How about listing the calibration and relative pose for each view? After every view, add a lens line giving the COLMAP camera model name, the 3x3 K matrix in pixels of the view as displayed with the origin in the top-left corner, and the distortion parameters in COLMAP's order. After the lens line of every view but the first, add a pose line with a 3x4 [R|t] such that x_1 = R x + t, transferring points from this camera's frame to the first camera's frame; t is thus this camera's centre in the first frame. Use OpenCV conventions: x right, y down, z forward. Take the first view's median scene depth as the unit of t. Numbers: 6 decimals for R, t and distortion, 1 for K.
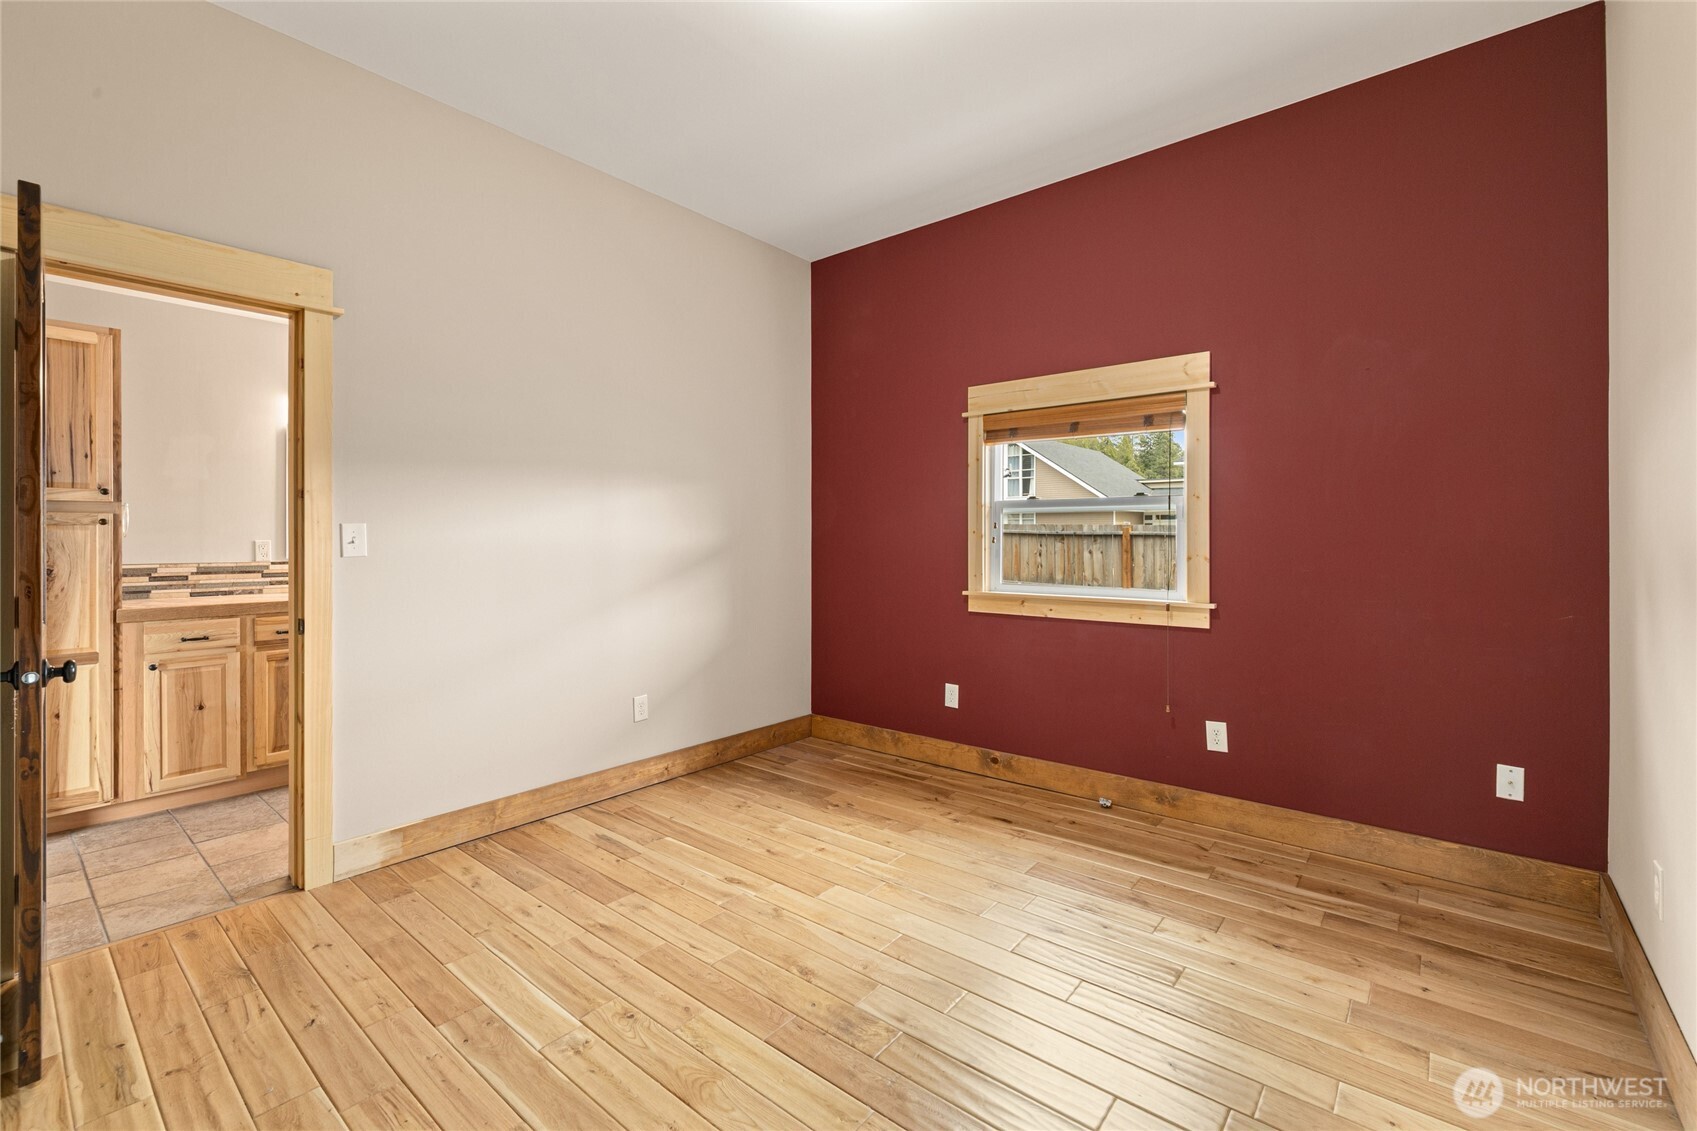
lens RADIAL K [[733.9, 0, 842.1], [0, 733.9, 541.0], [0, 0, 1]] dist [0.001221, 0.000175]
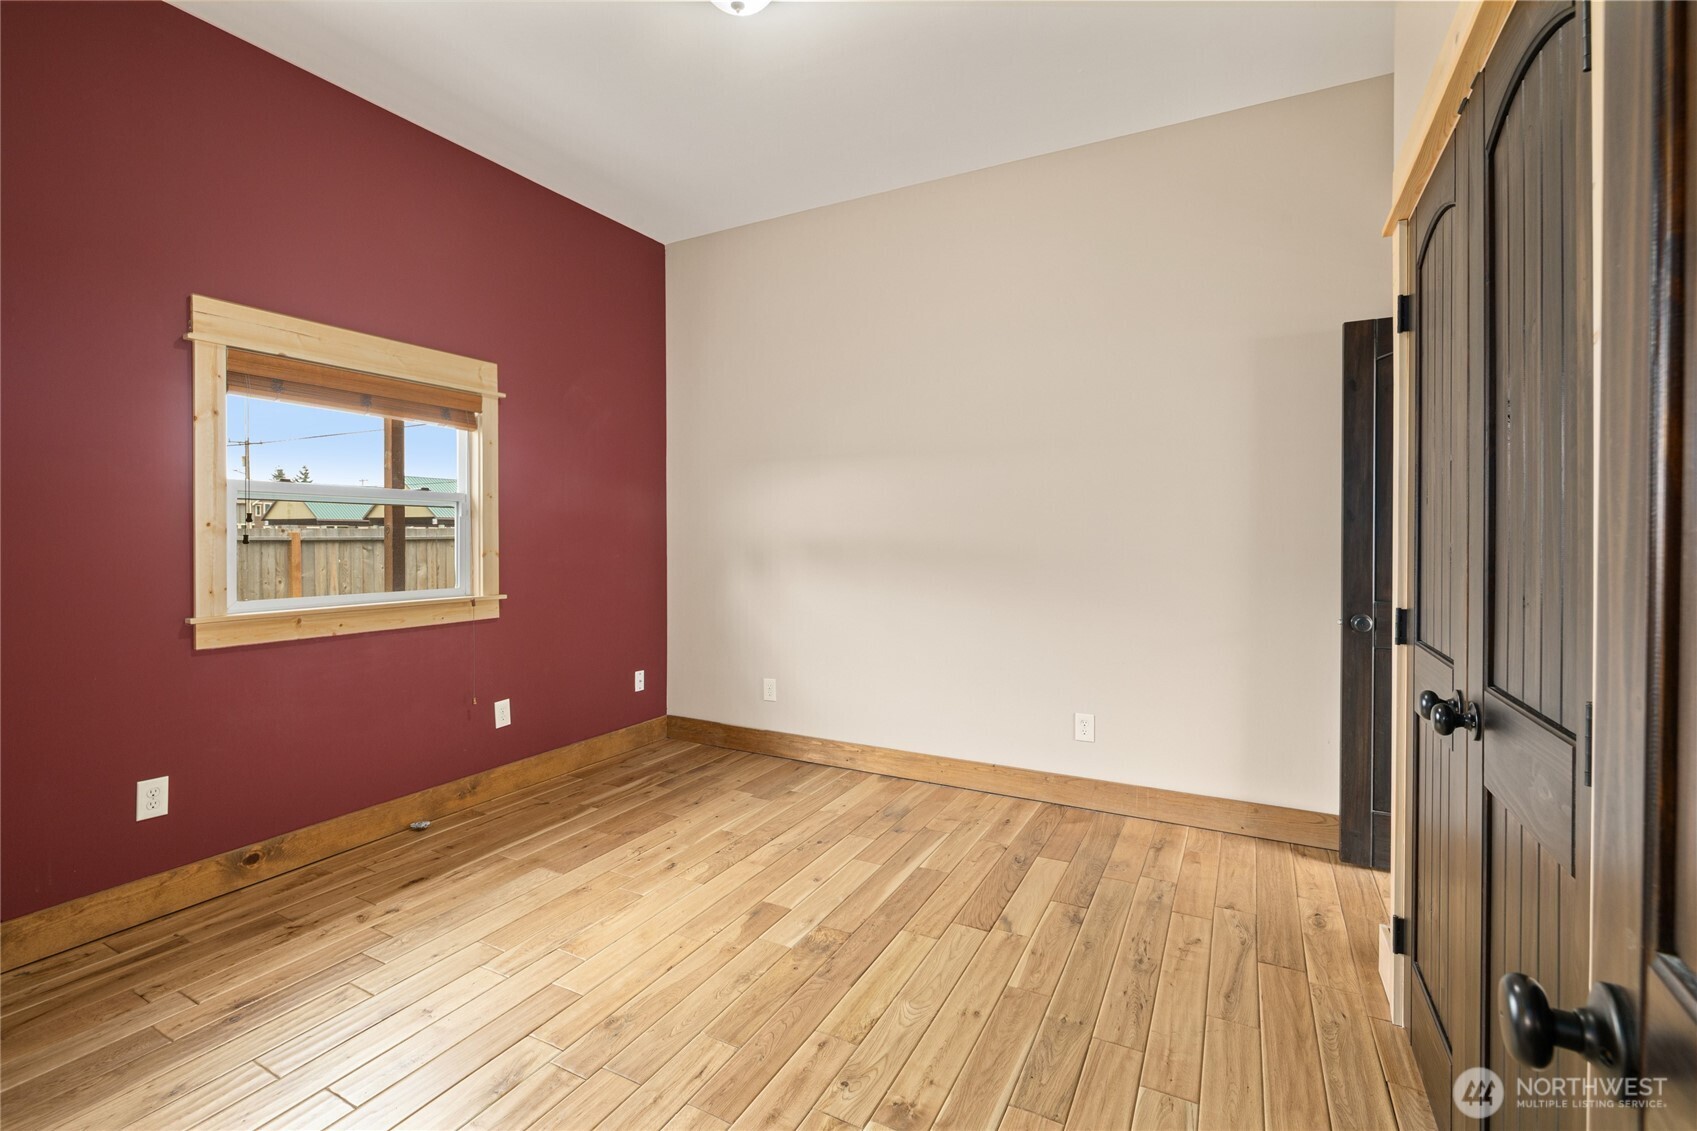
lens RADIAL K [[752.9, 0, 845.9], [0, 752.9, 543.9], [0, 0, 1]] dist [-0.001112, 0.000106]
pose [[-0.207938, -0.009431, 0.978097, -0.691900], [0.000256, 0.999953, 0.009696, -0.001571], [-0.978142, 0.002267, -0.207925, 0.708051]]
